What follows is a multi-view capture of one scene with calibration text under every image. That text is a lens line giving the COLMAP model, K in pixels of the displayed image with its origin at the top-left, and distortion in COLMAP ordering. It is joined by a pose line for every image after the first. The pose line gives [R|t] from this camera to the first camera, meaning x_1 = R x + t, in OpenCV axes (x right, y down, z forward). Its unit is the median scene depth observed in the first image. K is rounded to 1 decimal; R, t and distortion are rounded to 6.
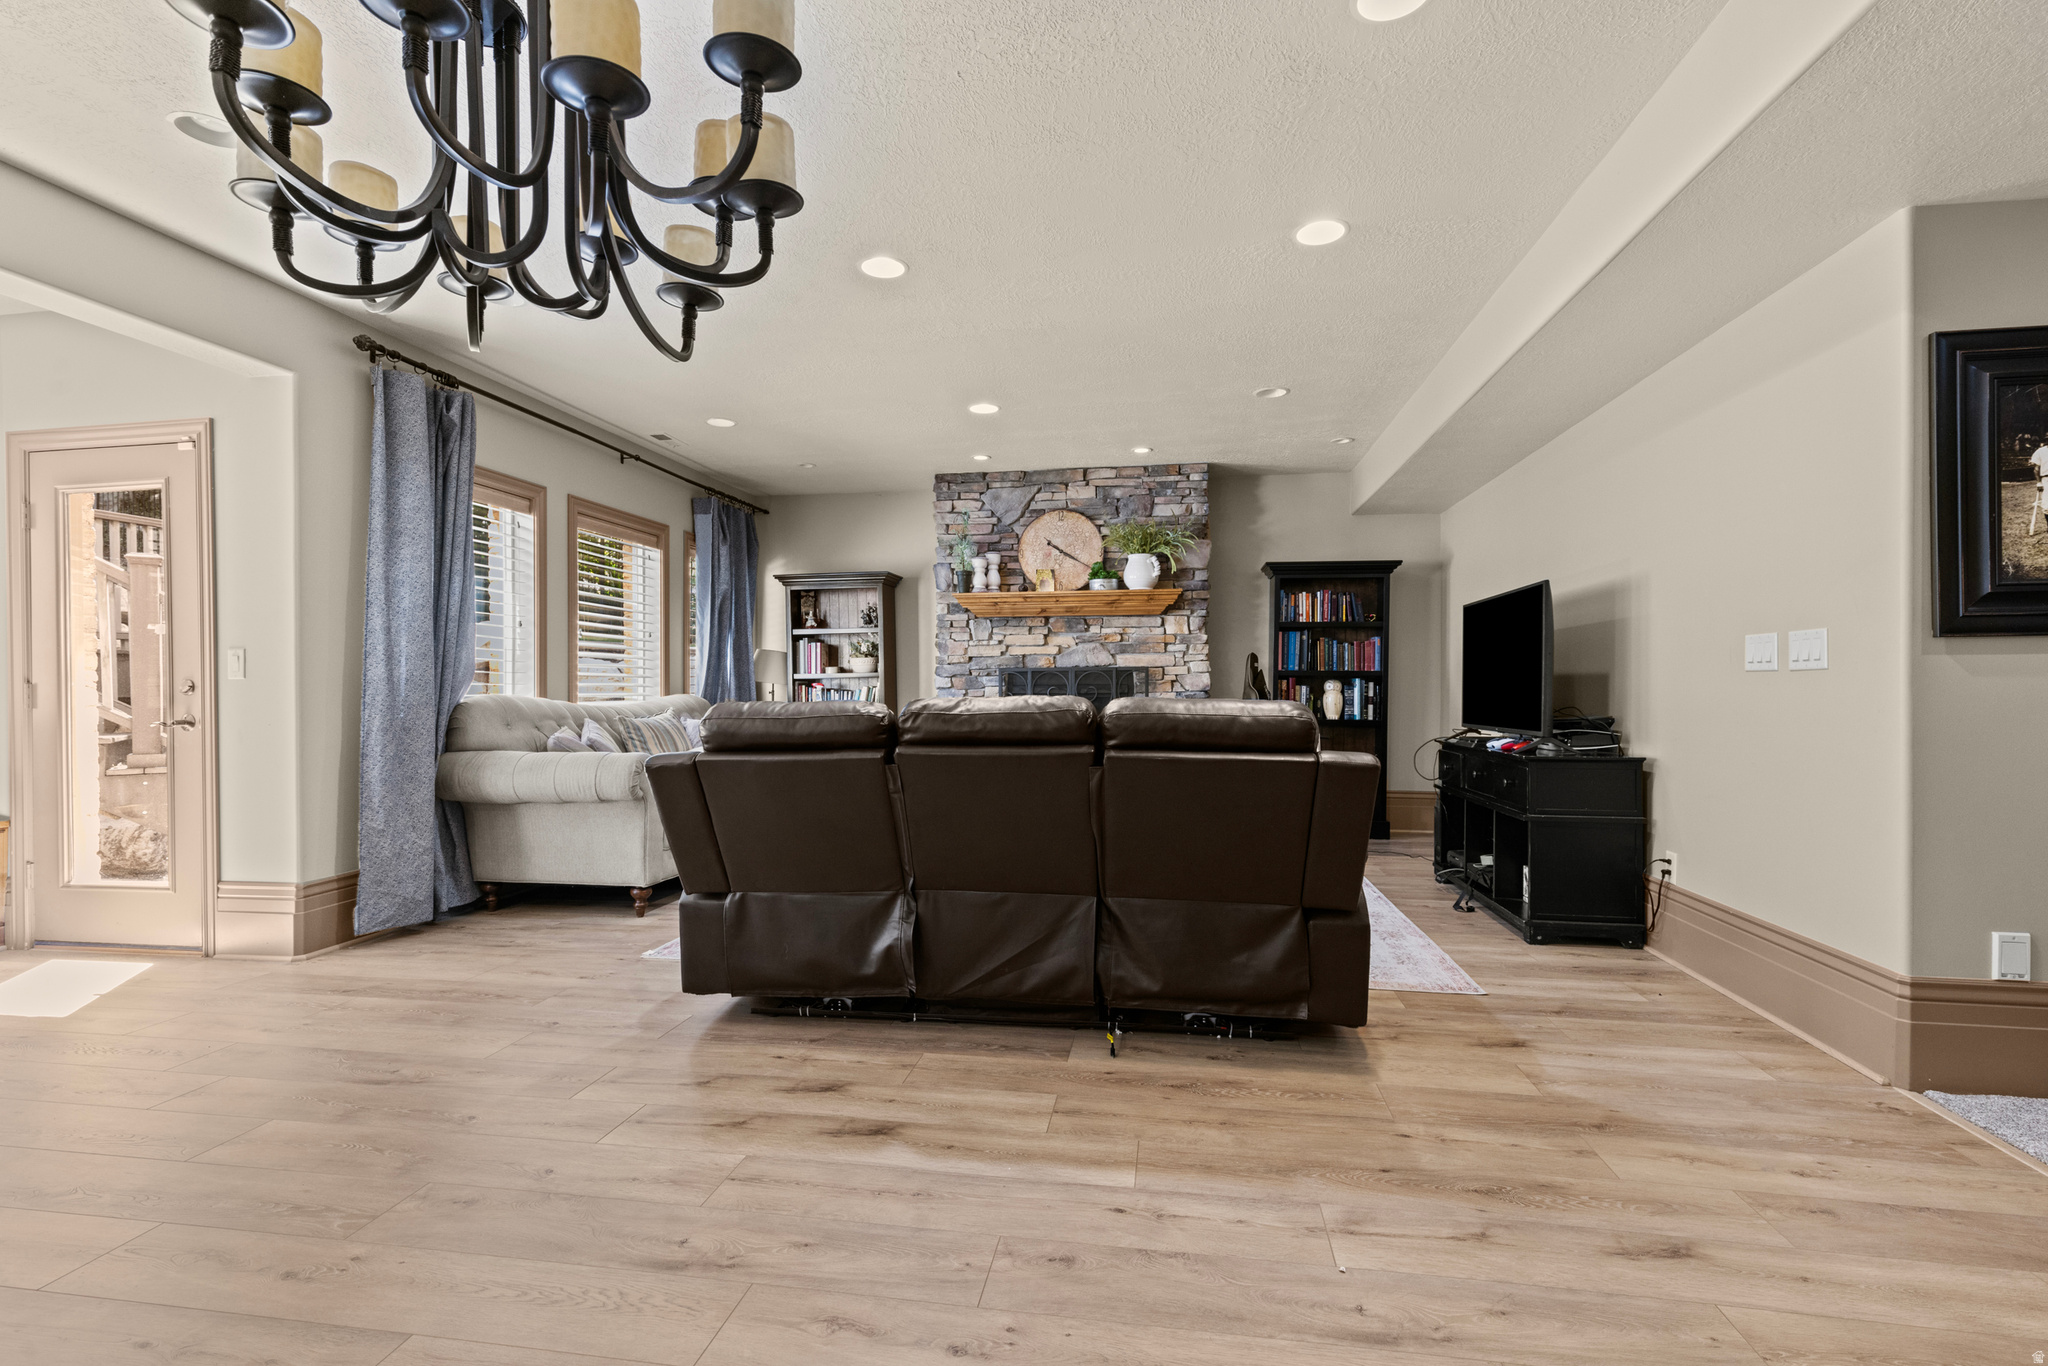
lens RADIAL K [[928.1, 0, 1021.2], [0, 928.1, 689.9], [0, 0, 1]] dist [0.002857, -0.001042]
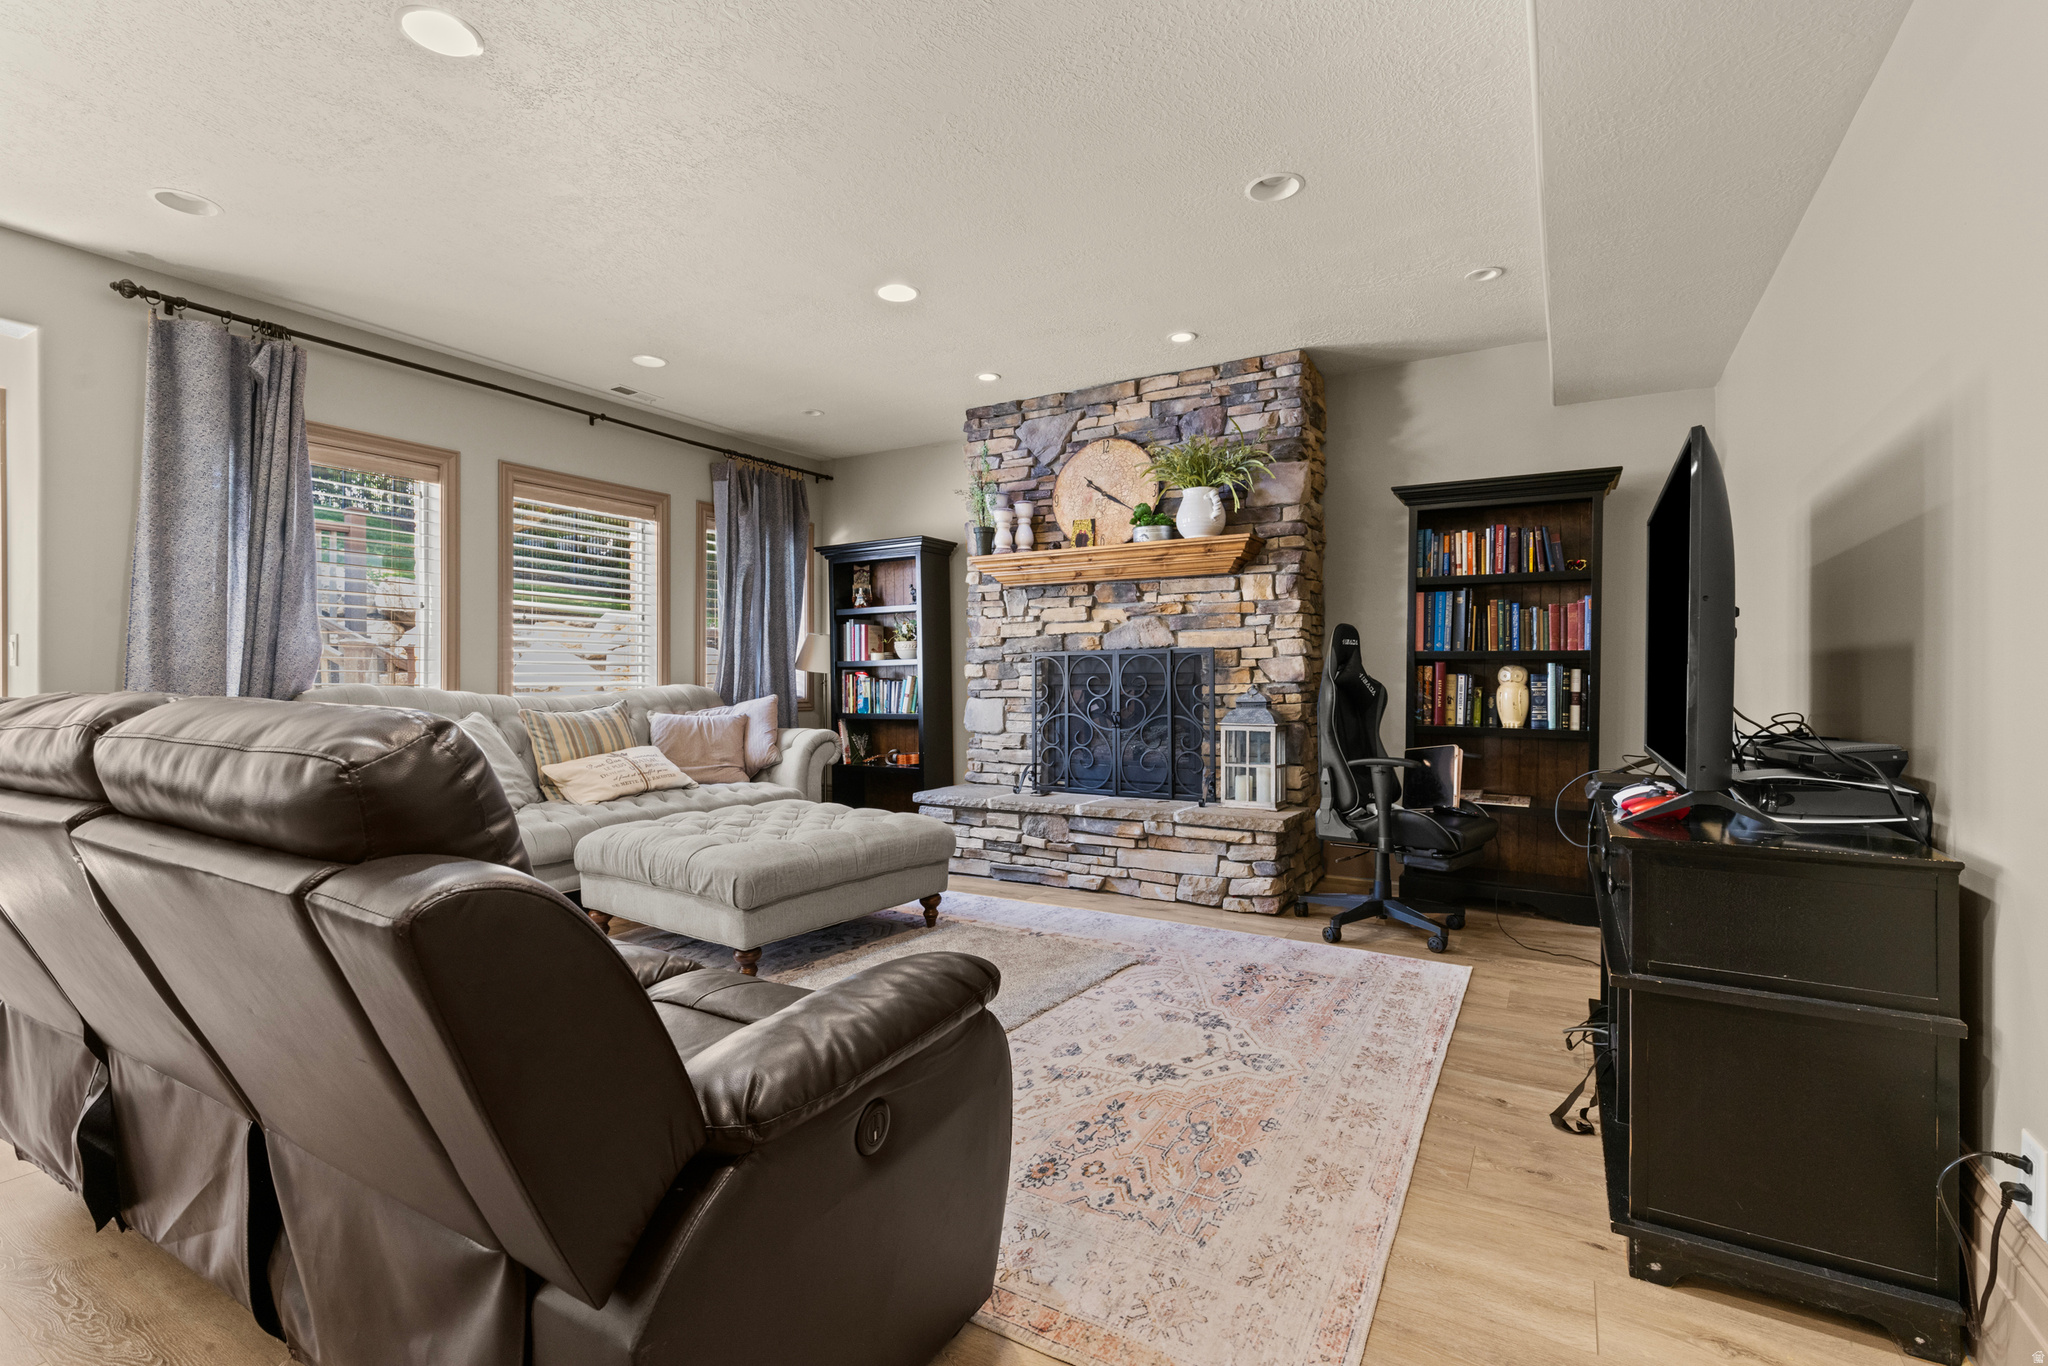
lens RADIAL K [[928.1, 0, 1021.9], [0, 928.1, 680.1], [0, 0, 1]] dist [0.002857, -0.001042]
pose [[0.933712, 0.002203, -0.358018, 0.249338], [-0.002044, 0.999998, 0.000822, -0.000568], [0.358019, -0.000036, 0.933714, 0.283355]]
